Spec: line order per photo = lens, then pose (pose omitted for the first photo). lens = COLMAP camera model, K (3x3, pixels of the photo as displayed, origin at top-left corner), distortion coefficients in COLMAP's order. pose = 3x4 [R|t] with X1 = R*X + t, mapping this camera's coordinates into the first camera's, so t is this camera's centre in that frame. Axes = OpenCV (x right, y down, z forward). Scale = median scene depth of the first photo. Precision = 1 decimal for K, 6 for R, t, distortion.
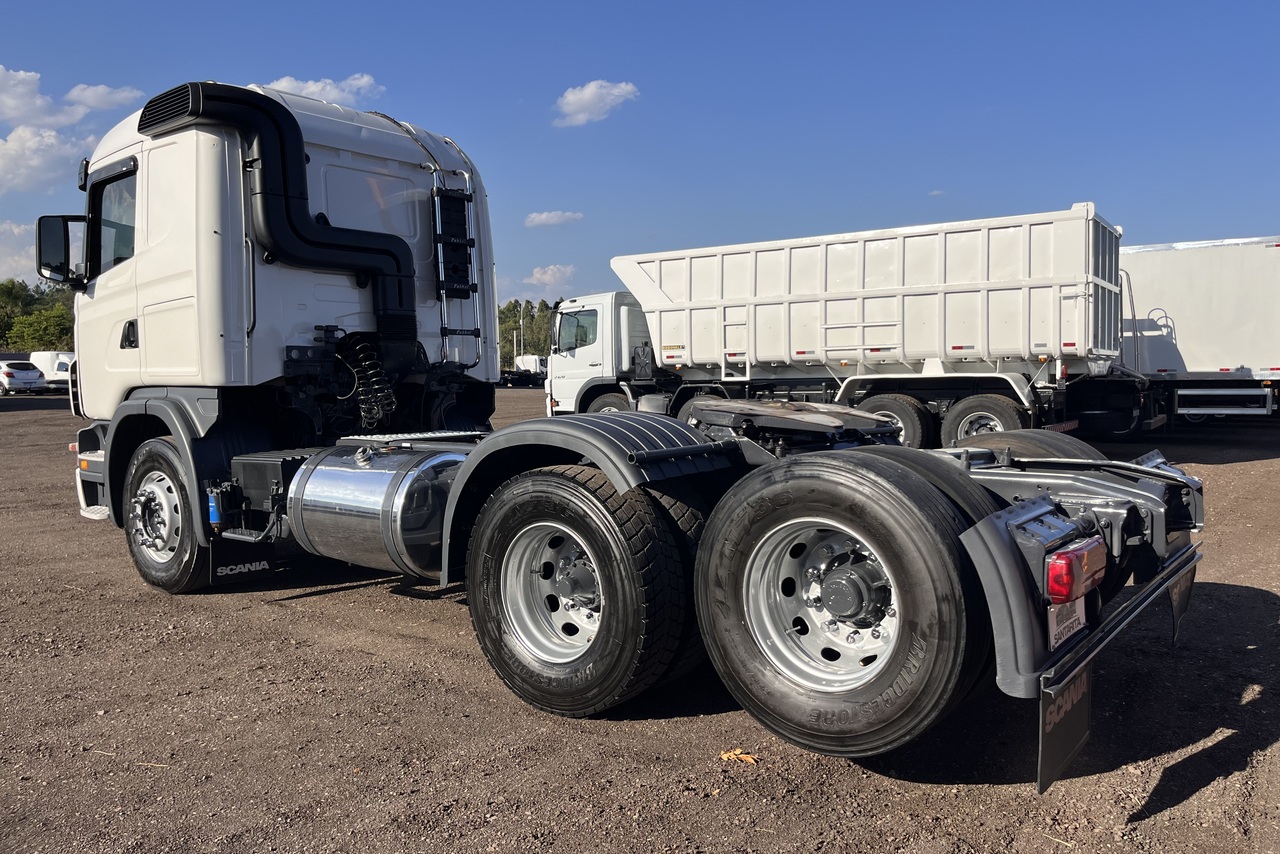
lens RADIAL K [[989.1, 0, 644.1], [0, 989.1, 425.7], [0, 0, 1]] dist [0.043626, -0.032535]
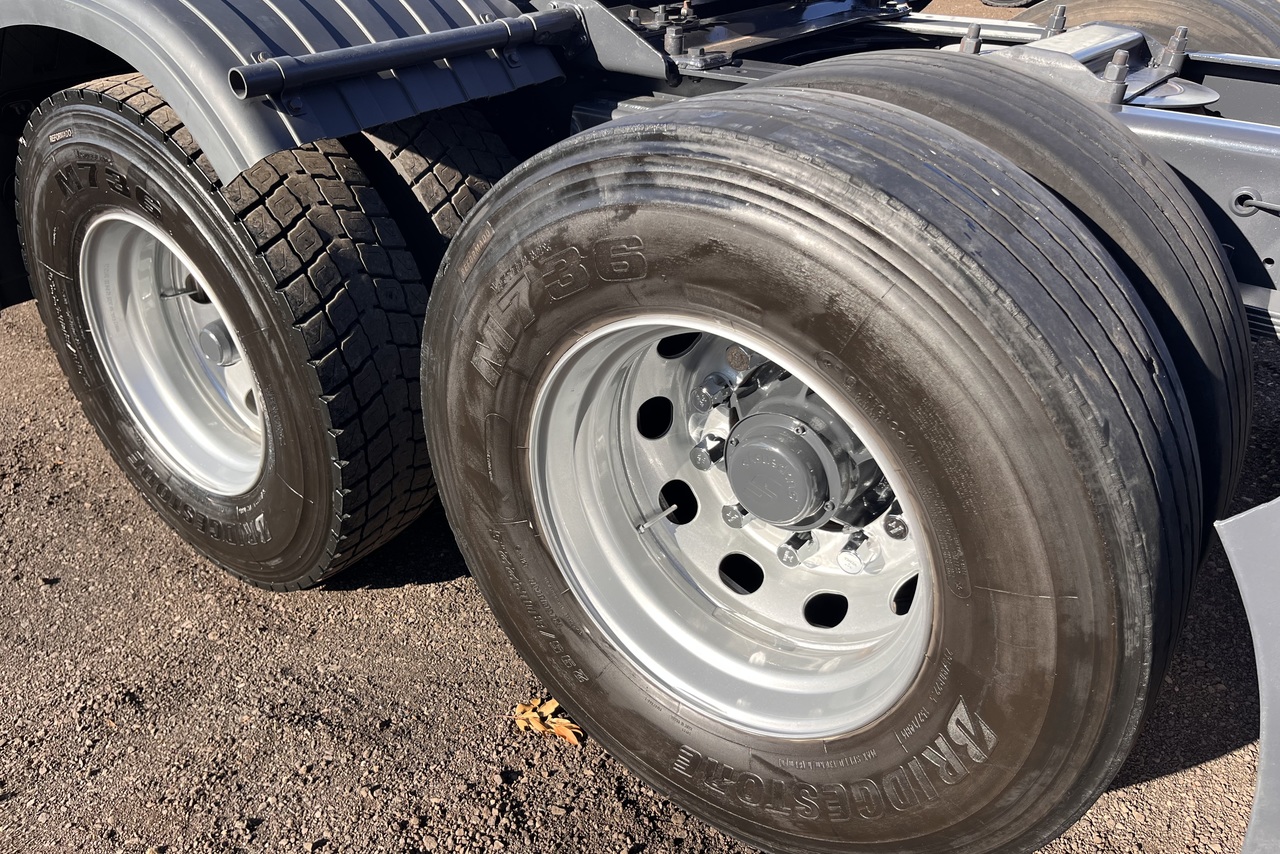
lens RADIAL K [[989.1, 0, 634.1], [0, 989.1, 435.1], [0, 0, 1]] dist [0.043626, -0.032535]
pose [[0.999520, -0.003361, 0.030785, 0.125003], [-0.011060, 0.889796, 0.456225, -0.022021], [-0.028926, -0.456347, 0.889332, 0.627819]]
